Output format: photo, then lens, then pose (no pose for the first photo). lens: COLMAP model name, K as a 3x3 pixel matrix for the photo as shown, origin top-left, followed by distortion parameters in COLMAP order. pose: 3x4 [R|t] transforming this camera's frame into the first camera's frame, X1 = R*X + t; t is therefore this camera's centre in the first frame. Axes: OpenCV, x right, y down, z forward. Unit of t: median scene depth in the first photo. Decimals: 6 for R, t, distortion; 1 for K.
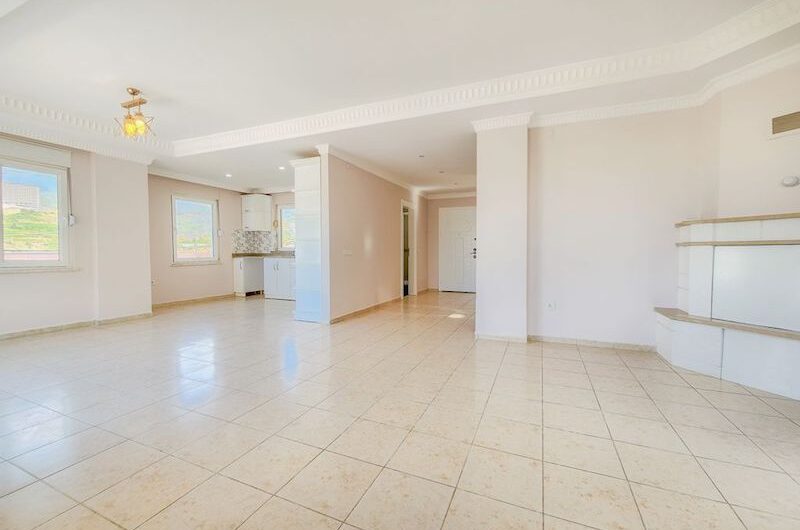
lens RADIAL K [[325.2, 0, 401.0], [0, 325.2, 262.4], [0, 0, 1]] dist [0.002903, 0.000248]
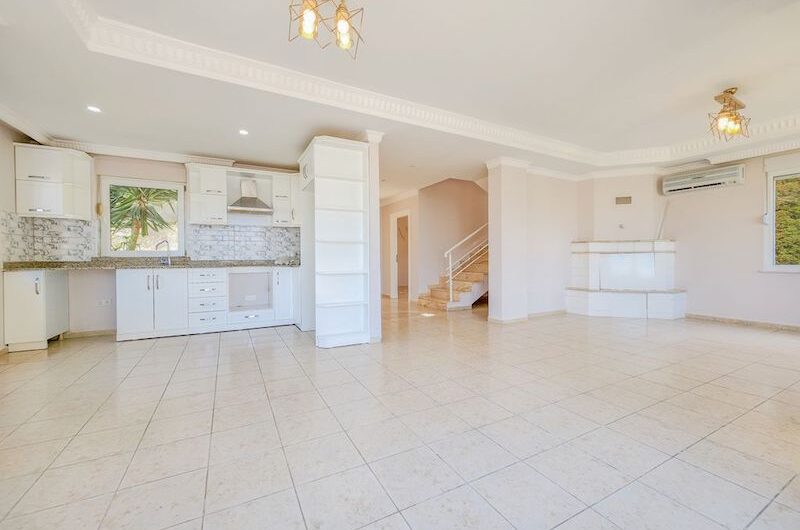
lens RADIAL K [[325.2, 0, 401.0], [0, 325.2, 262.4], [0, 0, 1]] dist [0.002903, 0.000248]
pose [[0.623447, -0.012066, 0.781772, -0.529450], [0.030745, 0.999486, -0.009093, -0.005170], [-0.781261, 0.029705, 0.623498, 0.259869]]
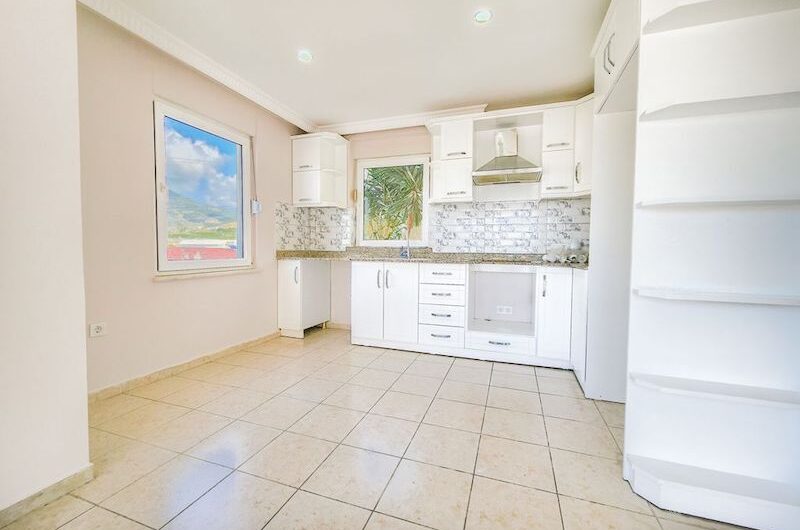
lens RADIAL K [[325.2, 0, 401.0], [0, 325.2, 262.4], [0, 0, 1]] dist [0.002903, 0.000248]
pose [[0.997161, 0.010239, 0.074594, -0.368003], [-0.010685, 0.999927, 0.005586, -0.014442], [-0.074532, -0.006367, 0.997198, 0.496040]]
